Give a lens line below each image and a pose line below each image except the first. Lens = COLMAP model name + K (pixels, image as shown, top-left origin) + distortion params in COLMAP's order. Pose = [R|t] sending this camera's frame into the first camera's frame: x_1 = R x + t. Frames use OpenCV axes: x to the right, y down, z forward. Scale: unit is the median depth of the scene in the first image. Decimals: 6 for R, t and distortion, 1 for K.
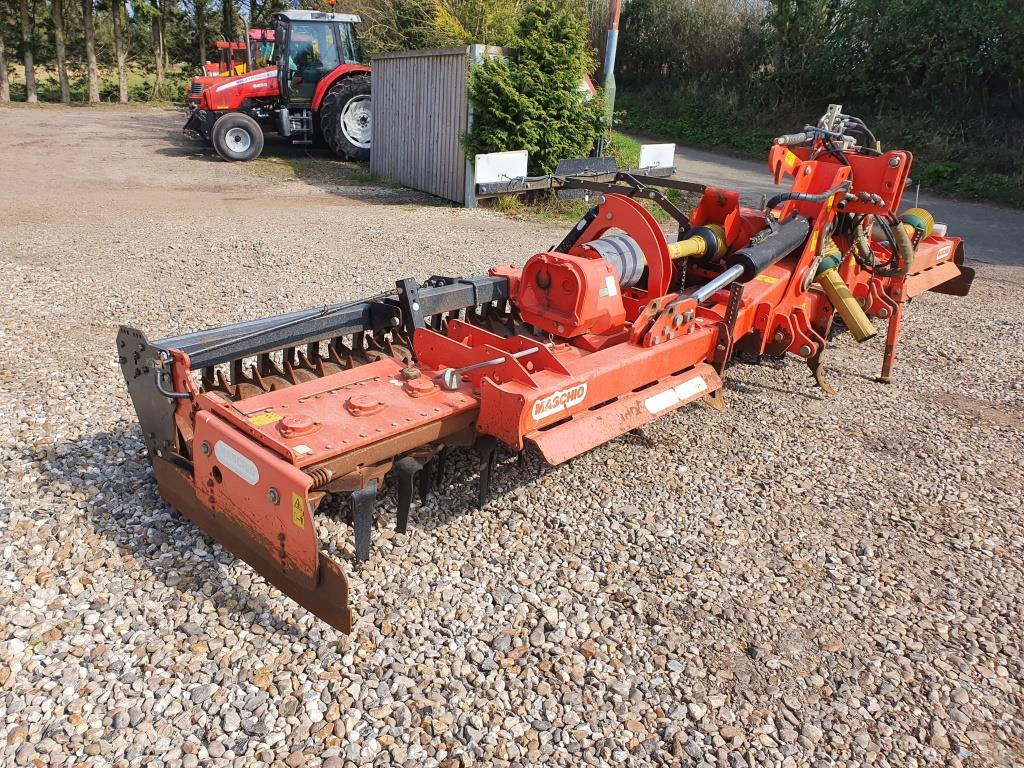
lens RADIAL K [[768.8, 0, 504.6], [0, 768.8, 388.1], [0, 0, 1]] dist [0.014091, 0.002794]
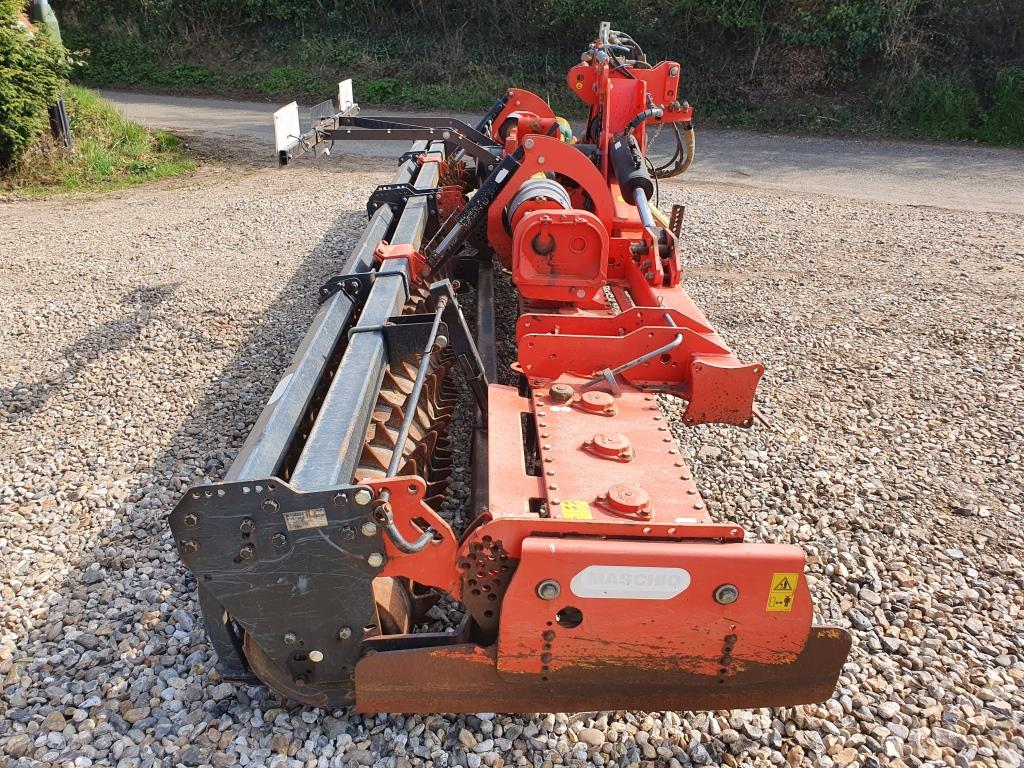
lens RADIAL K [[768.8, 0, 508.6], [0, 768.8, 378.4], [0, 0, 1]] dist [0.014091, 0.002794]
pose [[0.732381, -0.329120, 0.596068, -0.126751], [0.287052, 0.943065, 0.168018, -0.036428], [-0.617429, 0.048049, 0.785158, 0.083369]]
